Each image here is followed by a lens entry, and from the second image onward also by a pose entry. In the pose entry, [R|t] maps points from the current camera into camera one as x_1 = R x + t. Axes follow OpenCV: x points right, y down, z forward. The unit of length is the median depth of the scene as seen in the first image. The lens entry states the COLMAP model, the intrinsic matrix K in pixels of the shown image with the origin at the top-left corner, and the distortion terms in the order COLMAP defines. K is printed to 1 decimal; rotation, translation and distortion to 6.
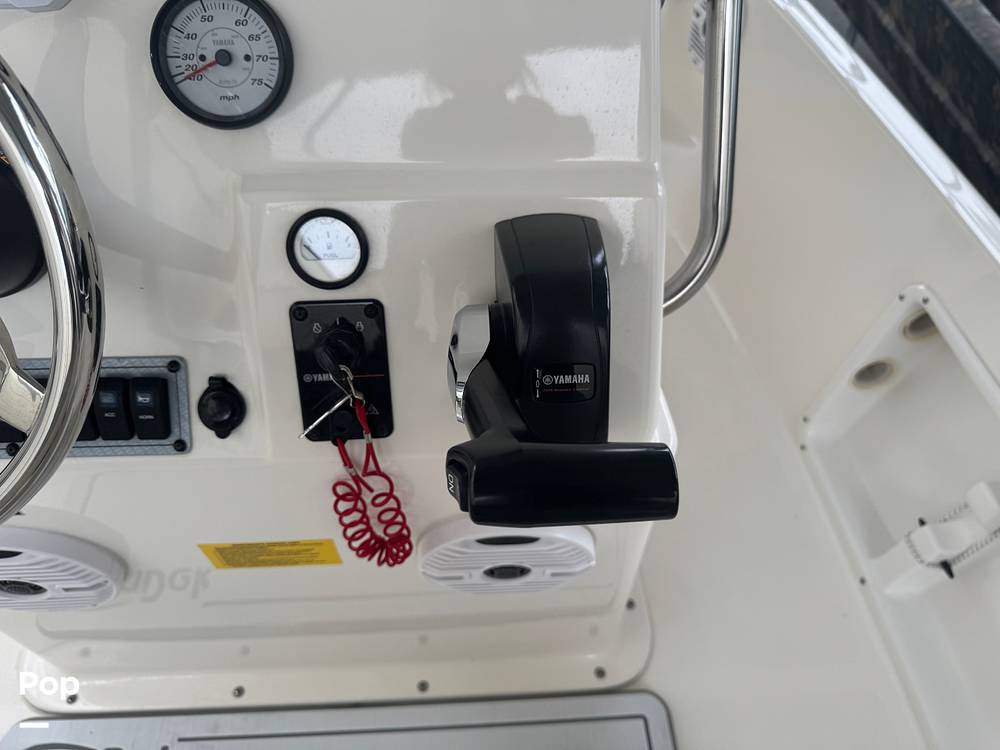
lens RADIAL K [[713.6, 0, 489.4], [0, 713.6, 375.6], [0, 0, 1]] dist [0.016699, -0.023402]
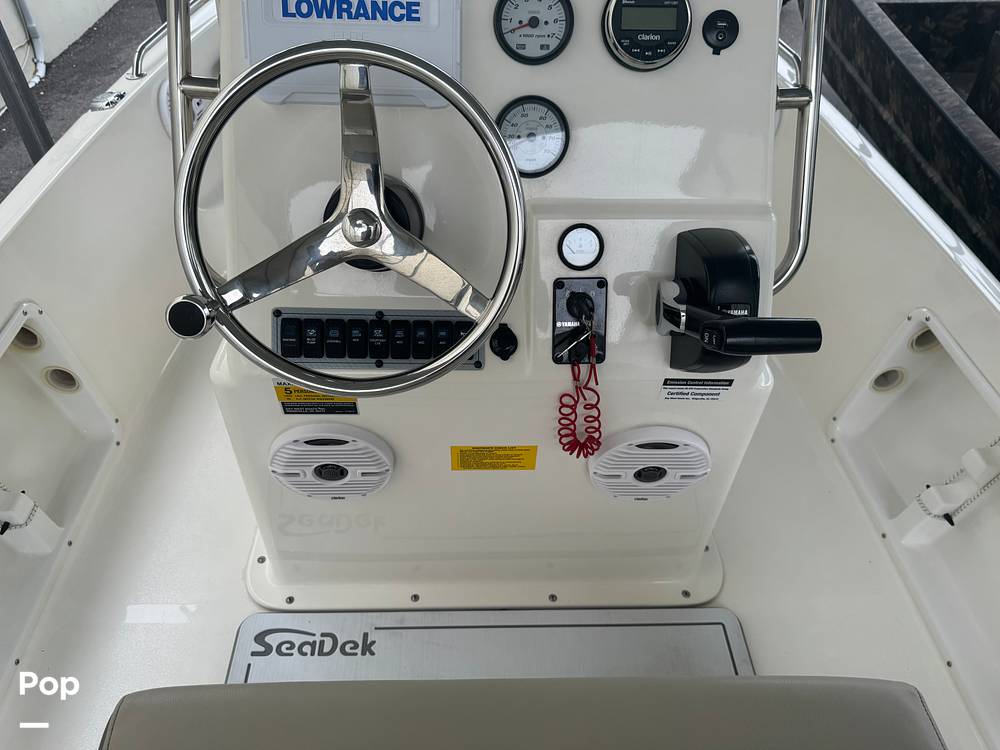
lens RADIAL K [[713.6, 0, 492.7], [0, 713.6, 383.6], [0, 0, 1]] dist [0.016699, -0.023402]
pose [[0.999752, 0.022204, 0.001952, -0.302002], [-0.021998, 0.997009, -0.074083, 0.197809], [-0.003591, 0.074021, 0.997250, -0.478037]]
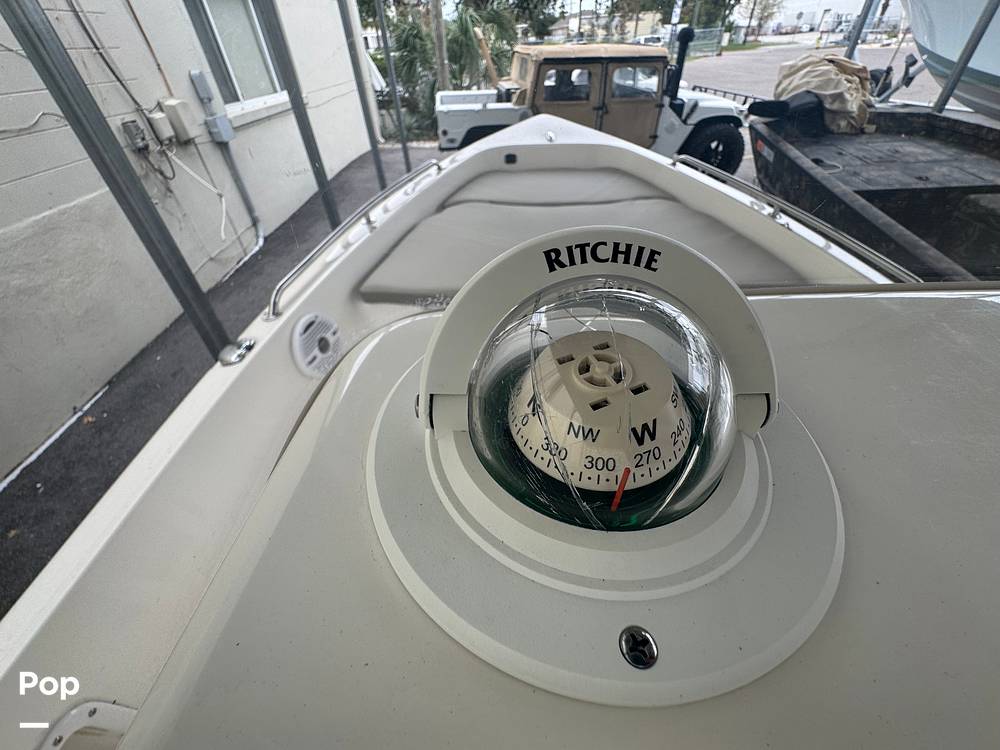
lens RADIAL K [[399.7, 0, 499.0], [0, 399.7, 374.6], [0, 0, 1]] dist [-0.001860, 0.000220]
pose [[0.998090, 0.018532, -0.058930, -0.645243], [-0.024855, 0.993792, -0.108443, -0.677626], [0.056555, 0.109701, 0.992354, 0.555011]]
